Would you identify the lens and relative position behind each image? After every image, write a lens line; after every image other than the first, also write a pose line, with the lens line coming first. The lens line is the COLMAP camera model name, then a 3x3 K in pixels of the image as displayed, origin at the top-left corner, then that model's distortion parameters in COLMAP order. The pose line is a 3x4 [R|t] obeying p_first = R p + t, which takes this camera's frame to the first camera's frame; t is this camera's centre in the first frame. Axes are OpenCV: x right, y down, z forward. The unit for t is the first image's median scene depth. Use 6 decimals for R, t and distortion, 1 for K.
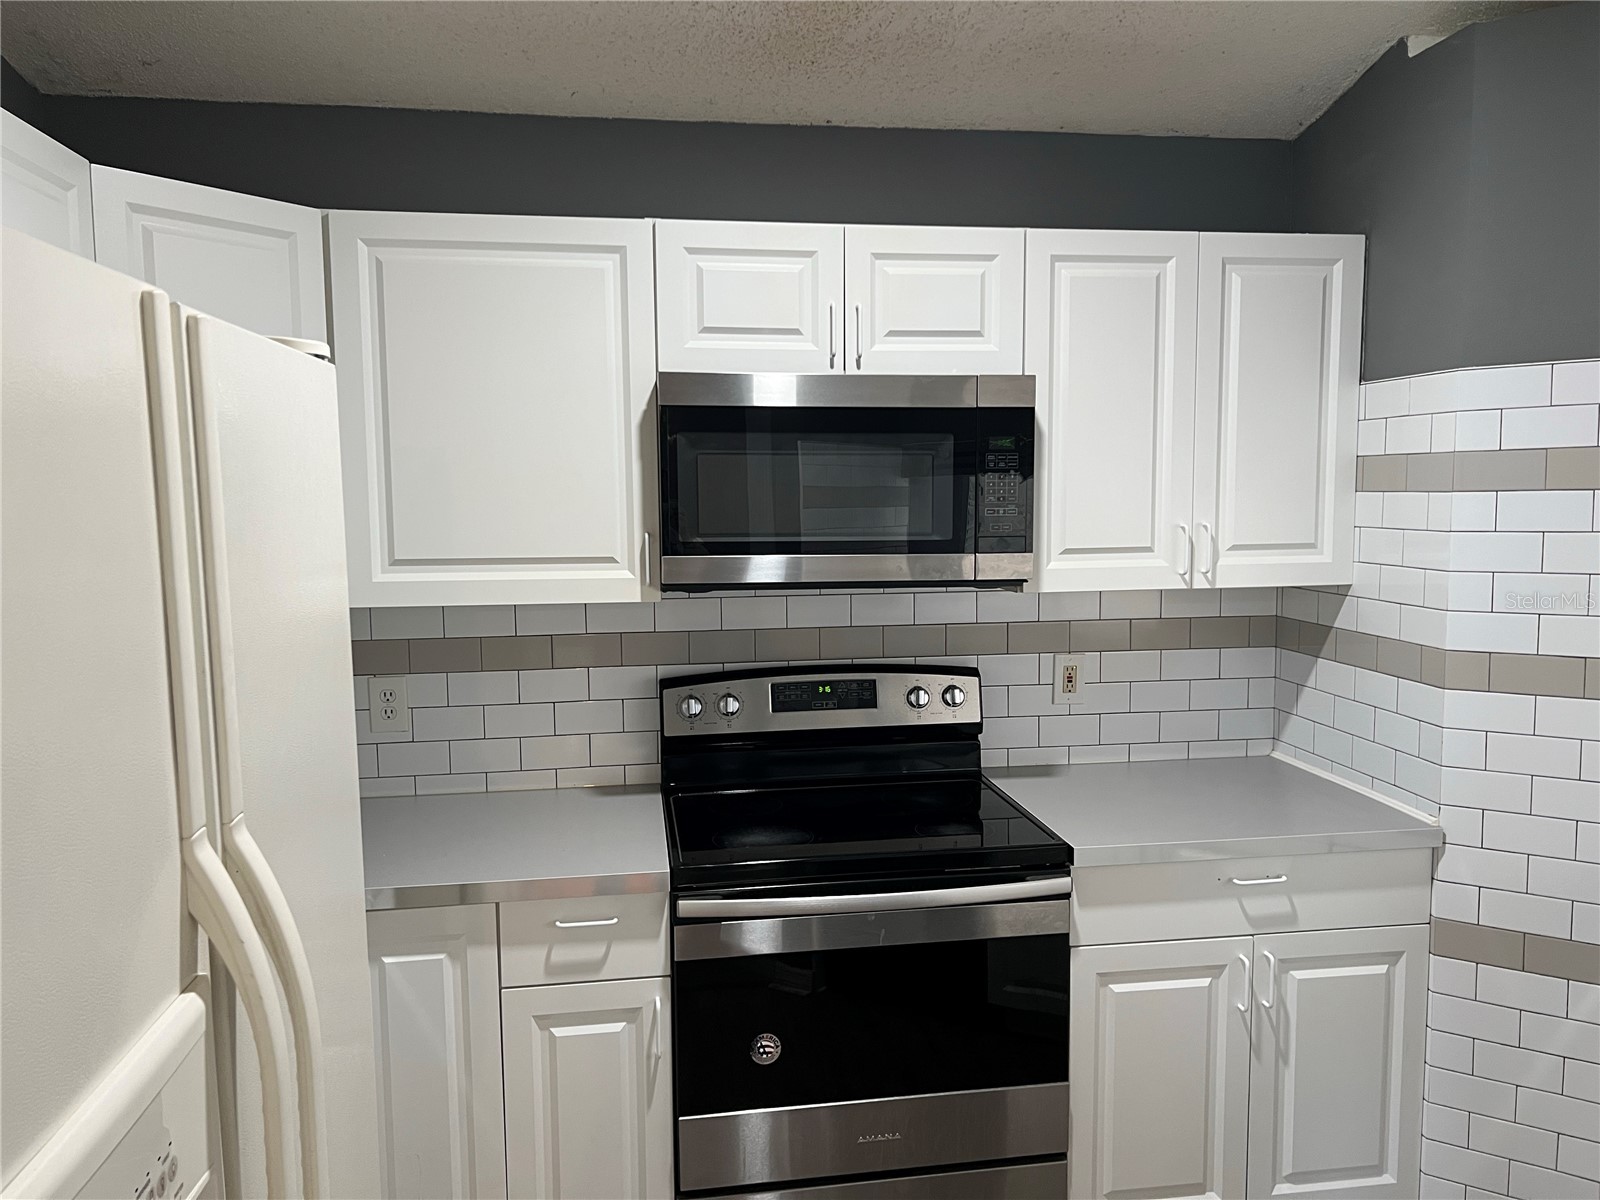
lens RADIAL K [[1202.6, 0, 808.6], [0, 1202.6, 603.7], [0, 0, 1]] dist [0.055185, -0.063530]
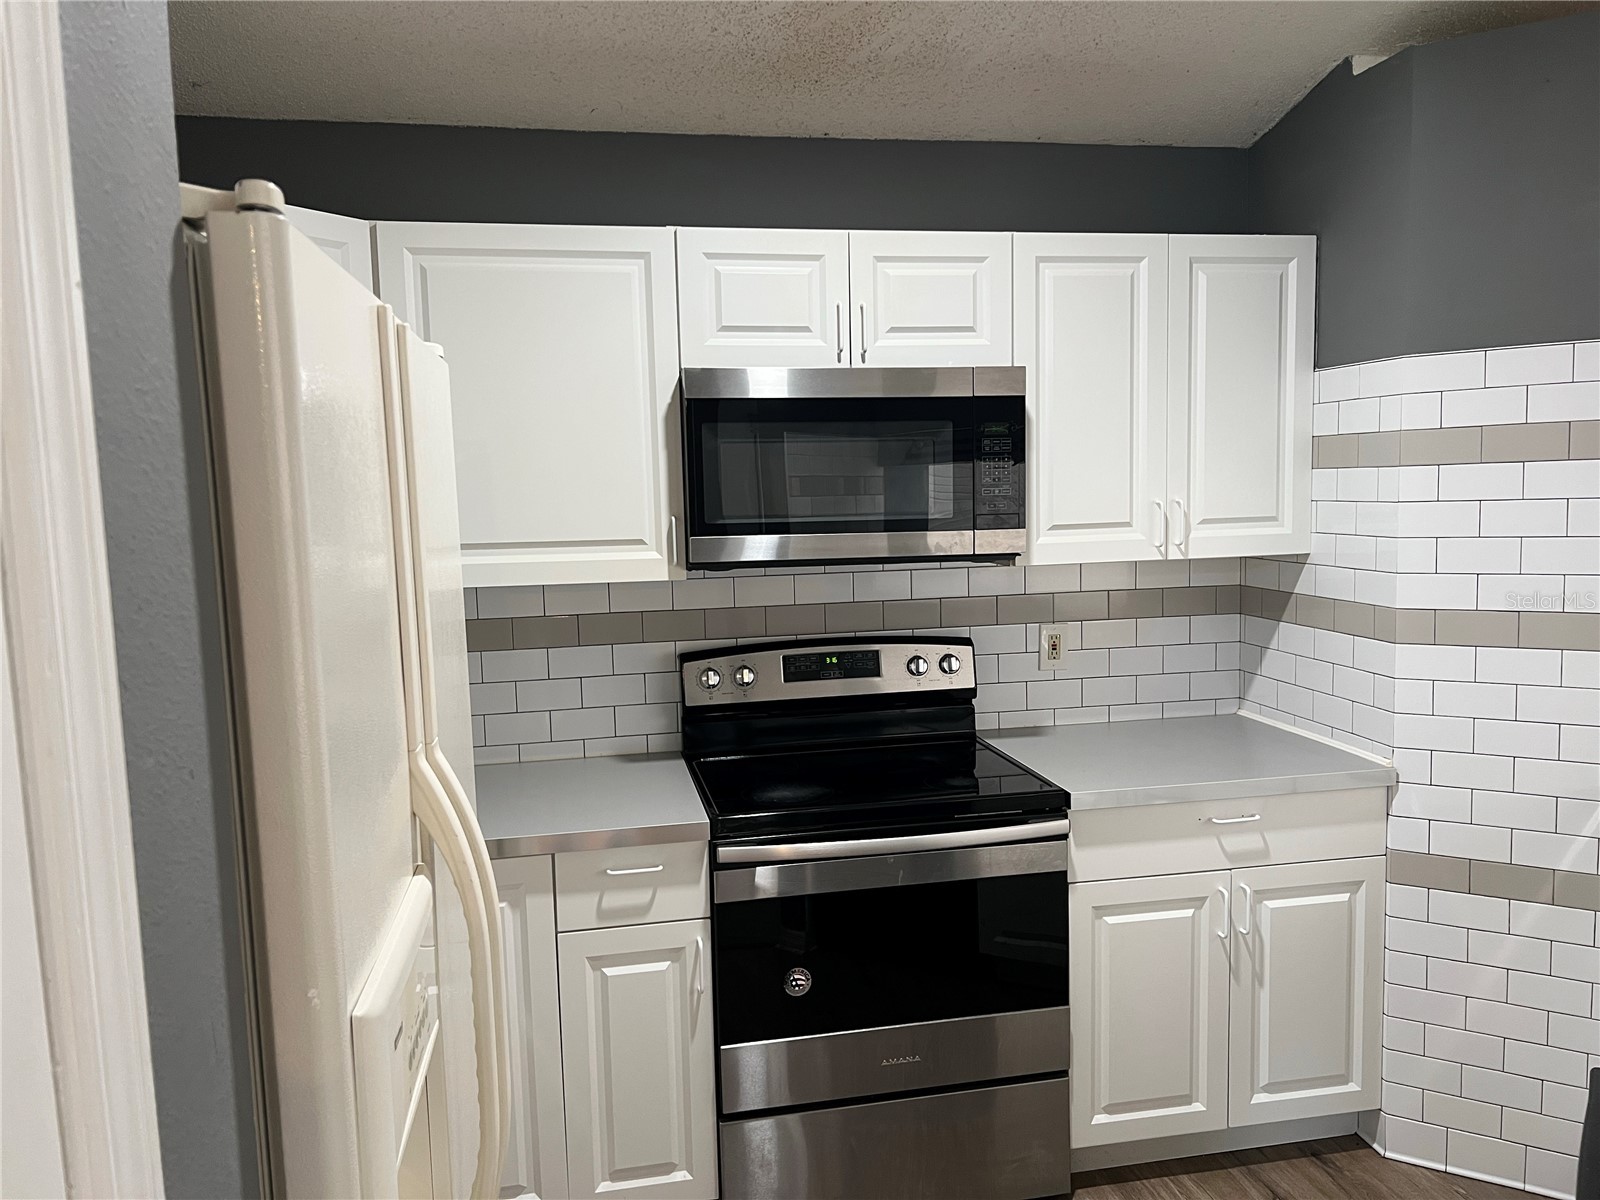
lens RADIAL K [[1202.6, 0, 802.2], [0, 1202.6, 603.4], [0, 0, 1]] dist [0.055185, -0.063530]
pose [[0.999029, -0.019784, 0.039364, -0.062301], [0.019662, 0.999801, 0.003471, 0.018282], [-0.039425, -0.002694, 0.999219, -0.089246]]
